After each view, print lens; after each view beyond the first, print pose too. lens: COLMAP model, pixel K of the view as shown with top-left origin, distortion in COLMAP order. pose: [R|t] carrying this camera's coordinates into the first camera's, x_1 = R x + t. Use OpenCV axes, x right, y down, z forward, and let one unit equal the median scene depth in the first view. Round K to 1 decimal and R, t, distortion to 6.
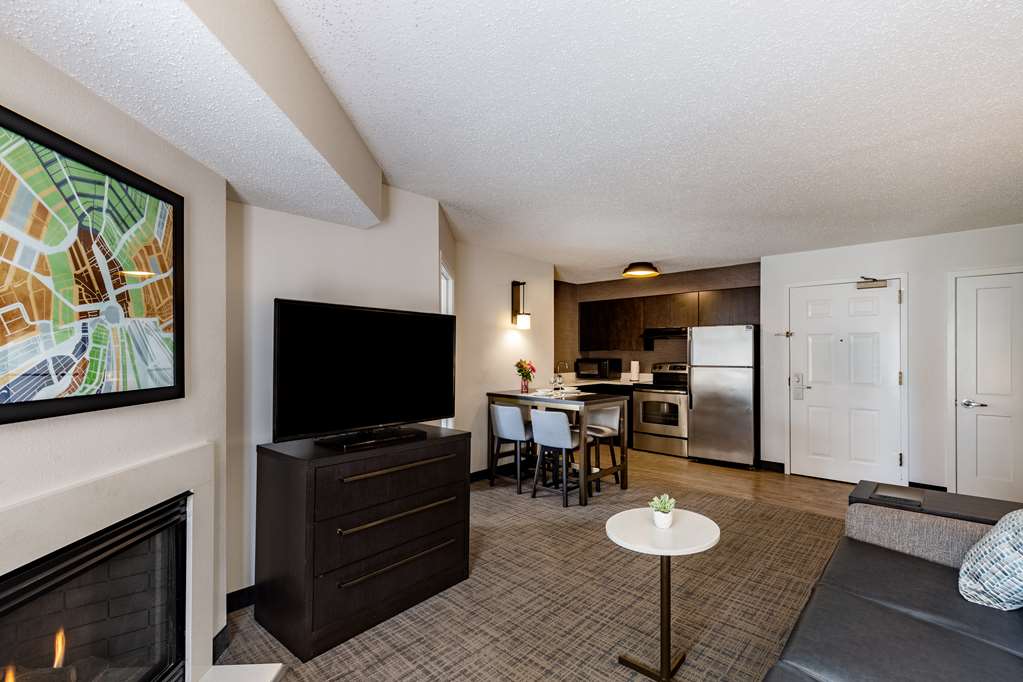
lens RADIAL K [[473.1, 0, 513.2], [0, 473.1, 343.2], [0, 0, 1]] dist [0.000813, 0.000168]
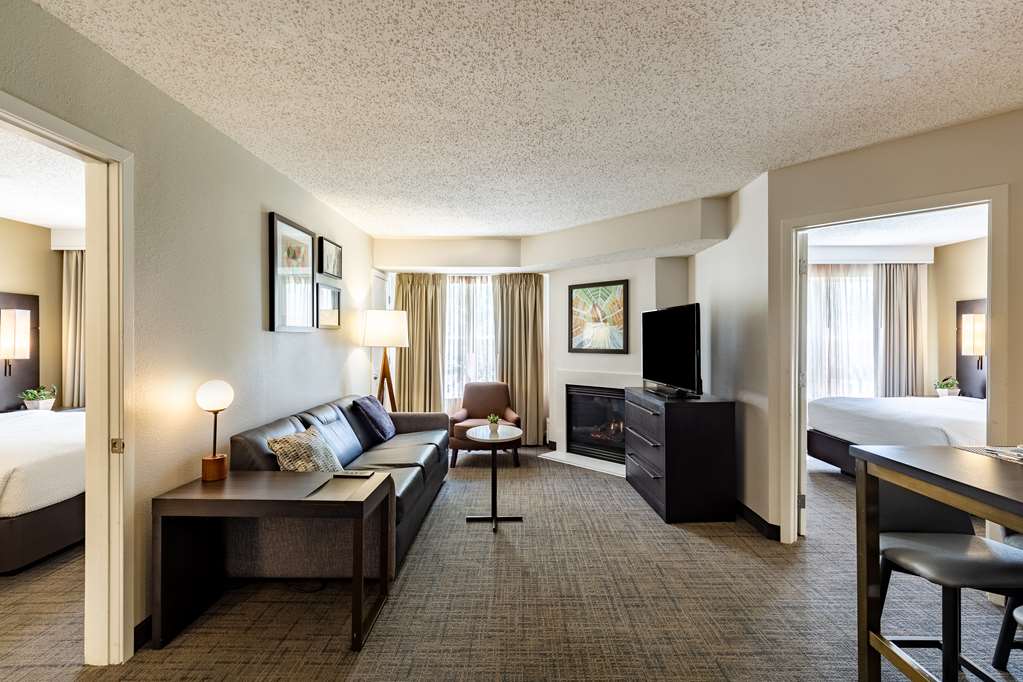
lens RADIAL K [[473.1, 0, 511.9], [0, 473.1, 340.9], [0, 0, 1]] dist [0.000813, 0.000168]
pose [[-0.754444, -0.001648, -0.656362, 1.833193], [0.008529, 0.999888, -0.012313, 0.079380], [0.656309, -0.014888, -0.754345, 3.048866]]
